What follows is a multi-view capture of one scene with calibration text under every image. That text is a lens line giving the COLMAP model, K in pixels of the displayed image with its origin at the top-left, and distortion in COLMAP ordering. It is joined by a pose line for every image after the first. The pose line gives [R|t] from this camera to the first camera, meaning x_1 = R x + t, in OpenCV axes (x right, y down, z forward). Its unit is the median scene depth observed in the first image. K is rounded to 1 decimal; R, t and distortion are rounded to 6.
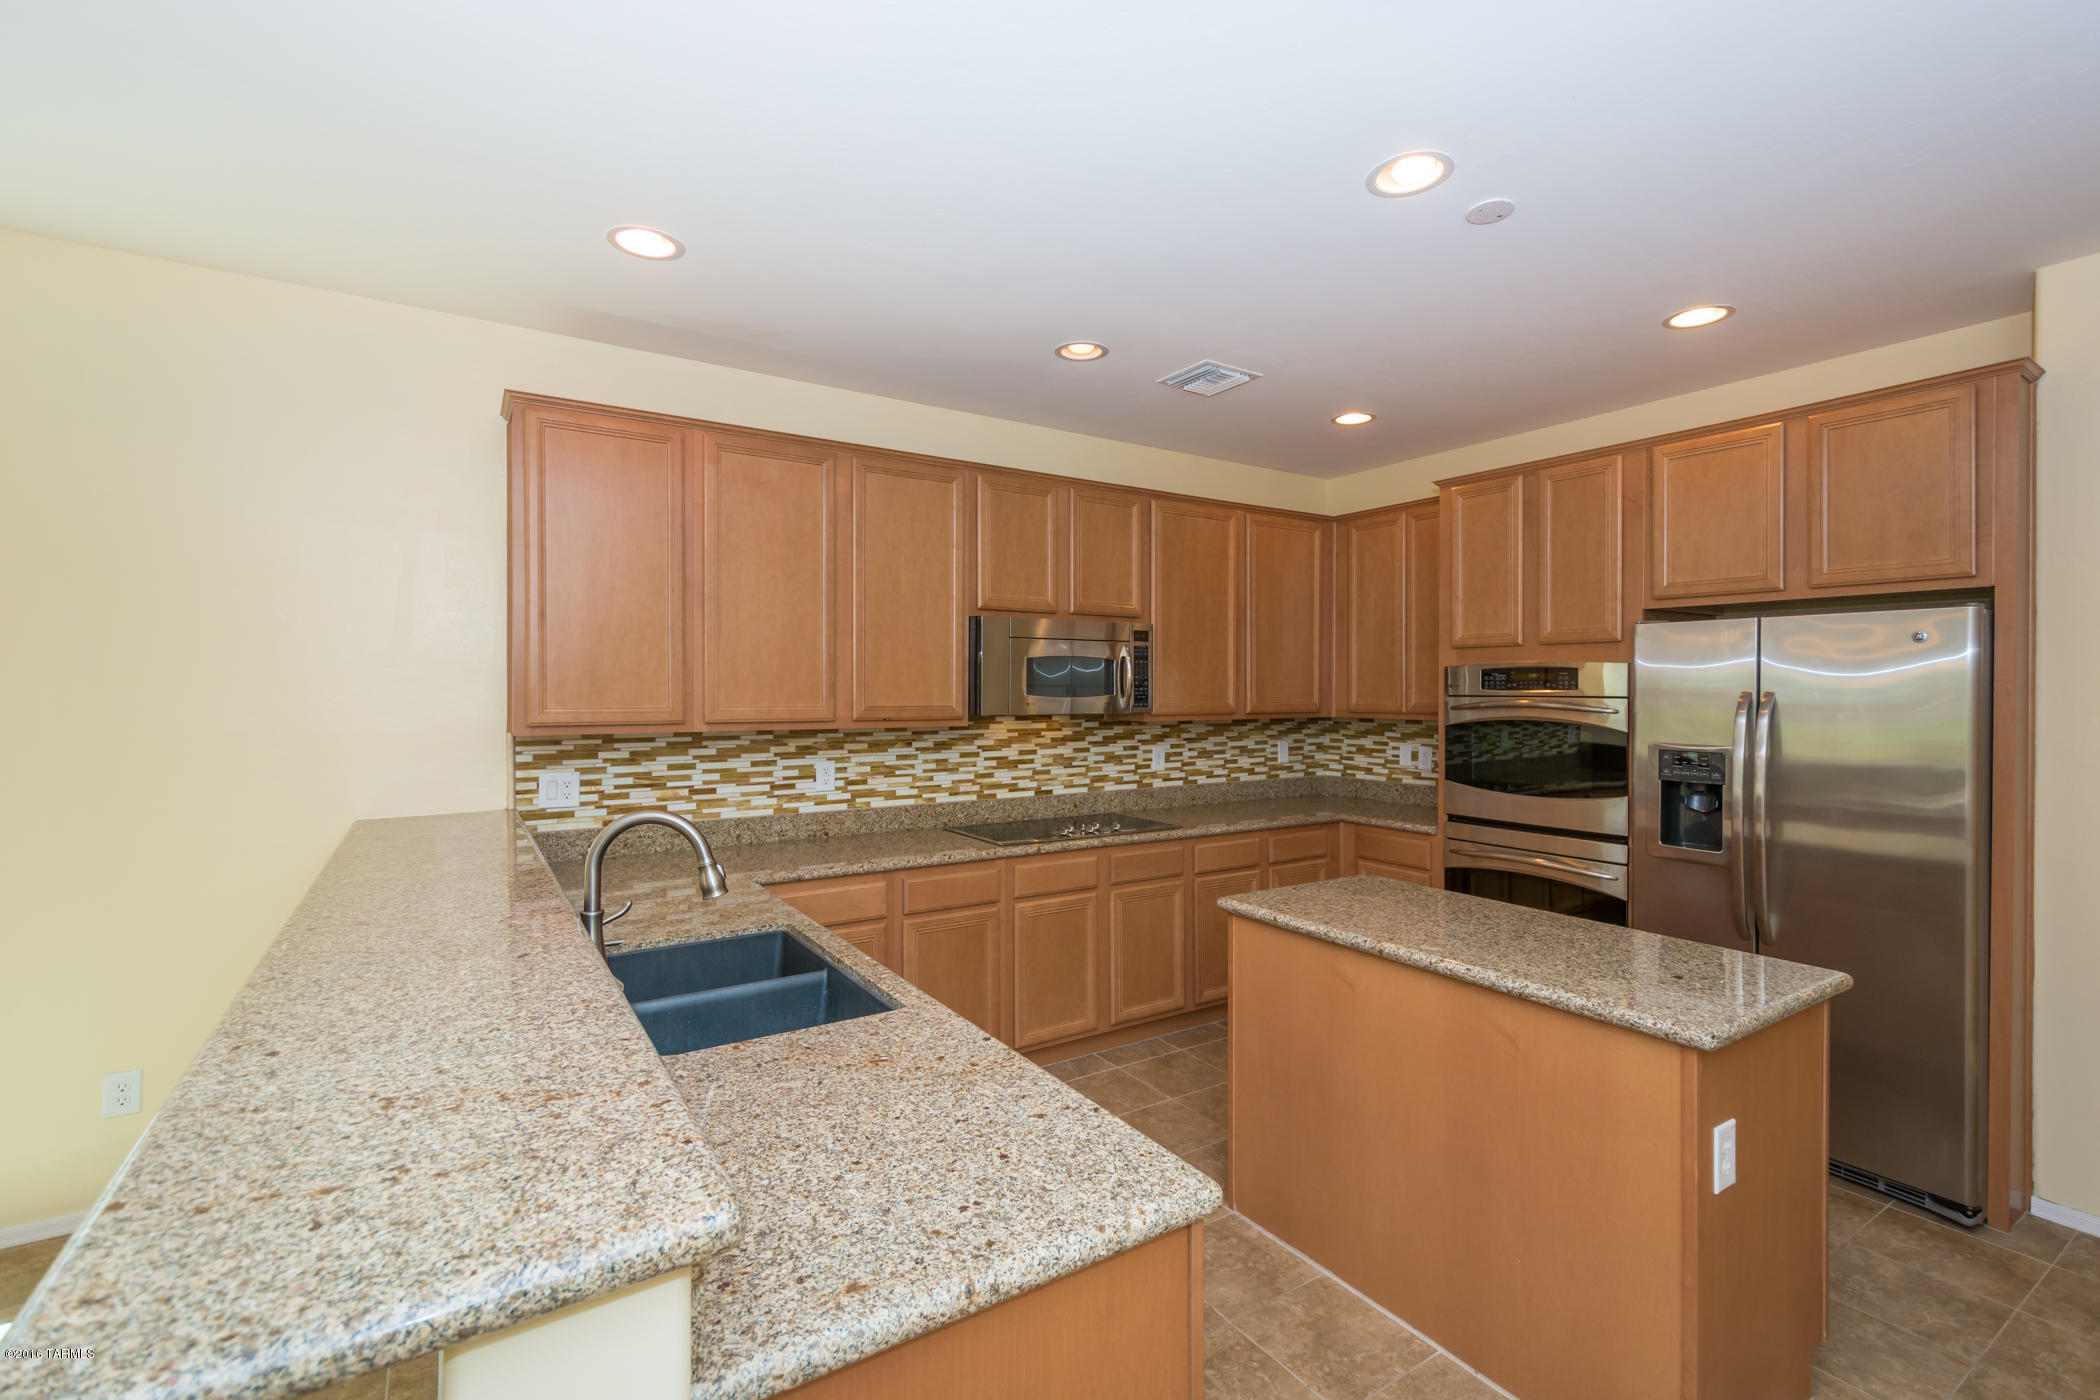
lens RADIAL K [[923.0, 0, 1050.8], [0, 923.0, 698.5], [0, 0, 1]] dist [0.011643, -0.002327]
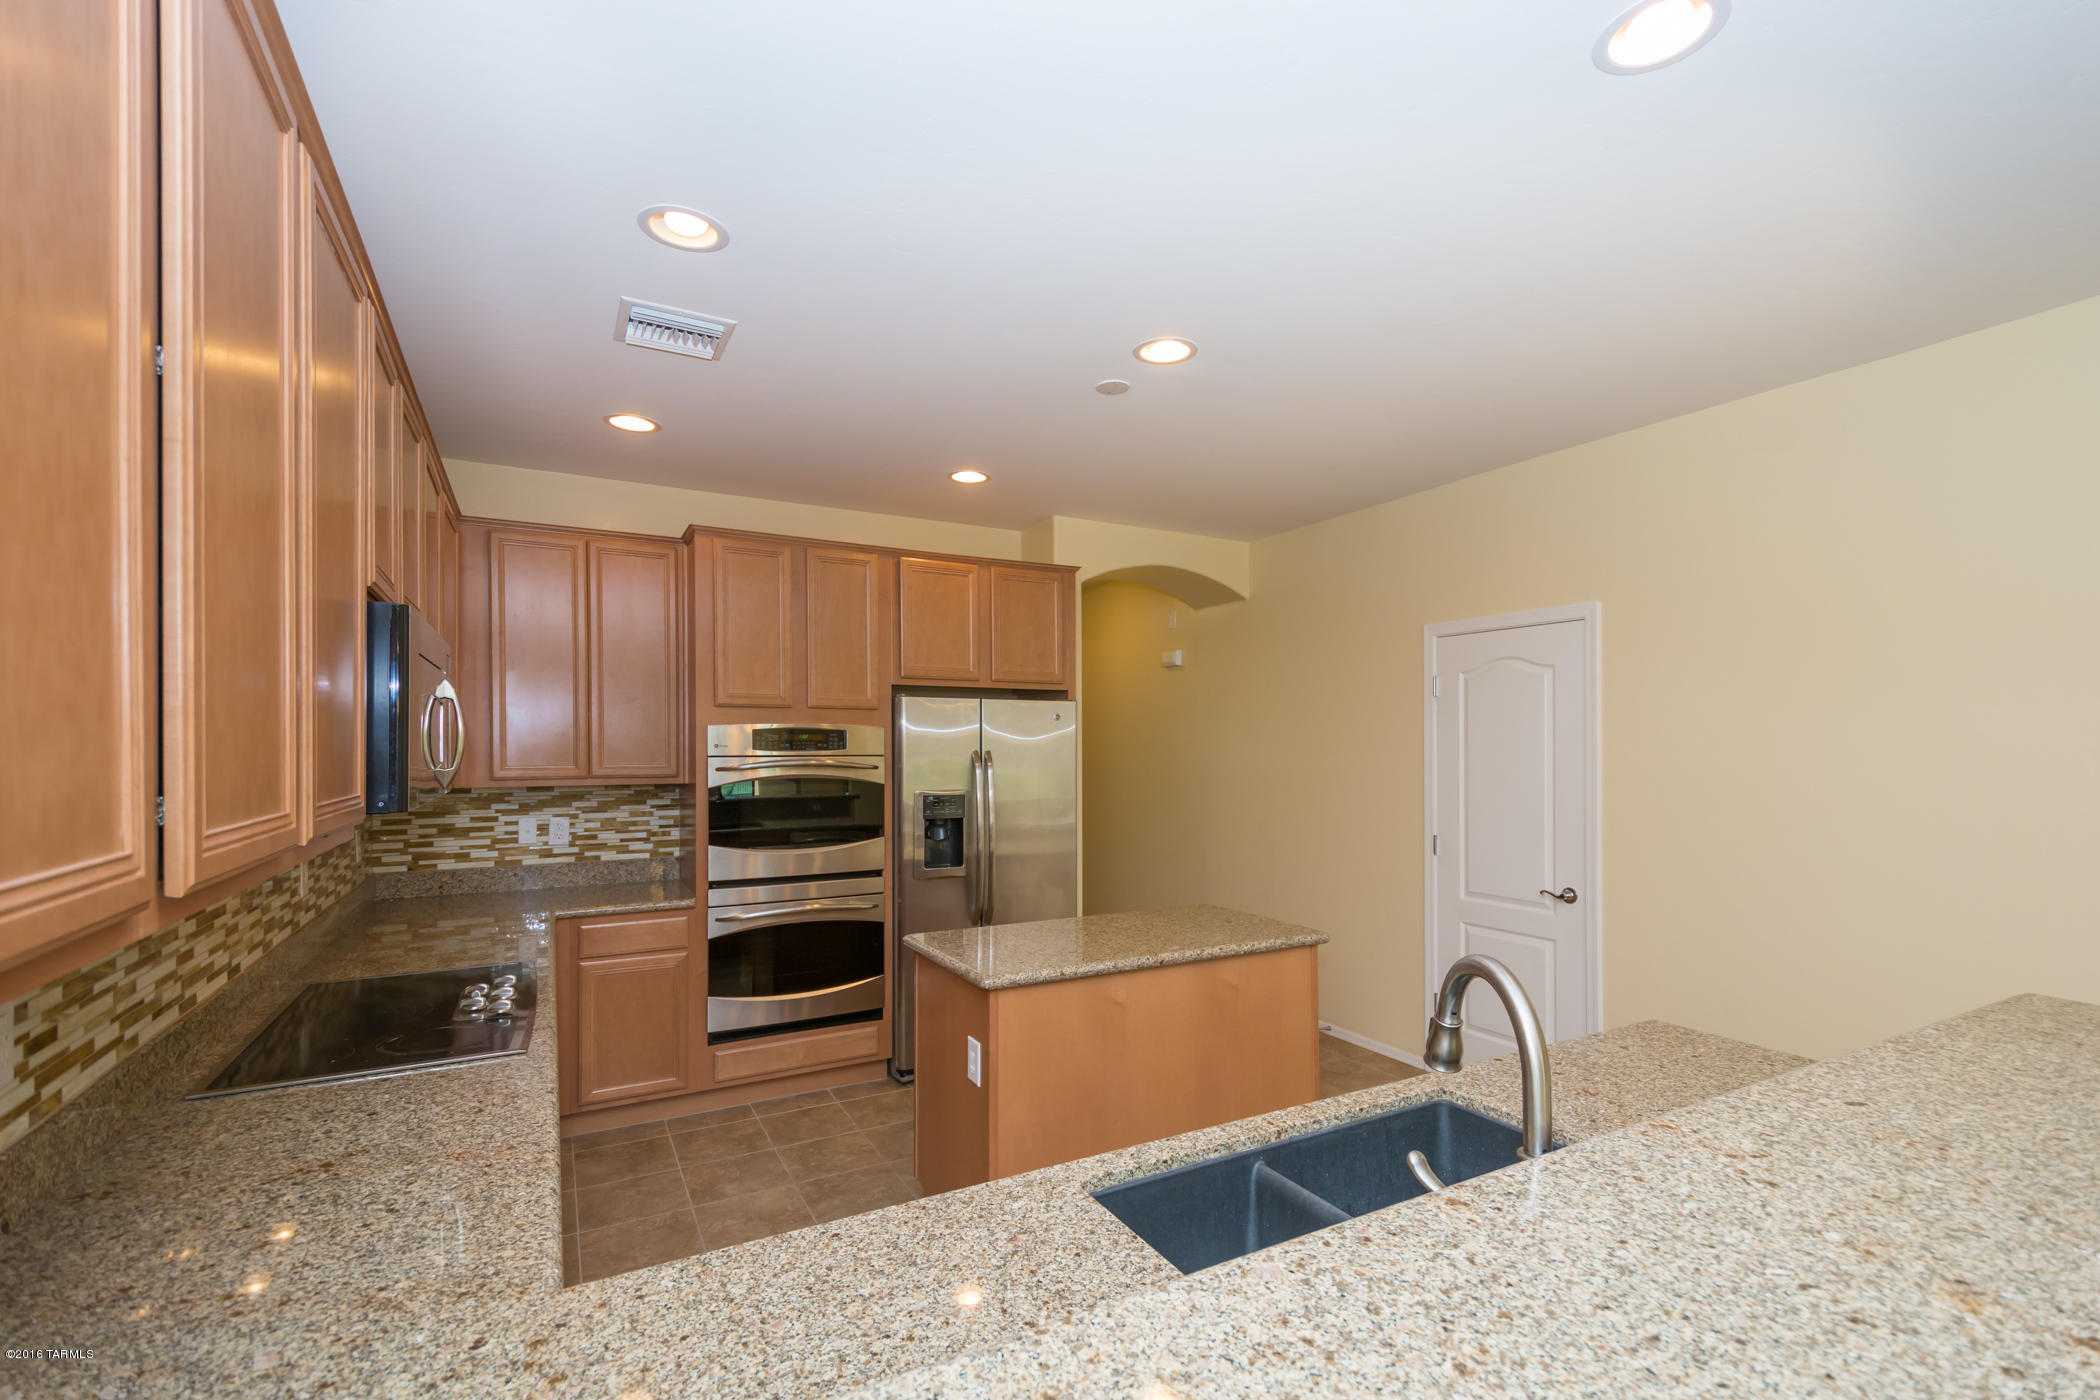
lens RADIAL K [[923.0, 0, 1082.9], [0, 923.0, 750.7], [0, 0, 1]] dist [0.011643, -0.002327]
pose [[0.050331, -0.008391, 0.998697, -0.522653], [0.010205, 0.999917, 0.007887, -0.013048], [-0.998680, 0.009795, 0.050412, 0.609484]]
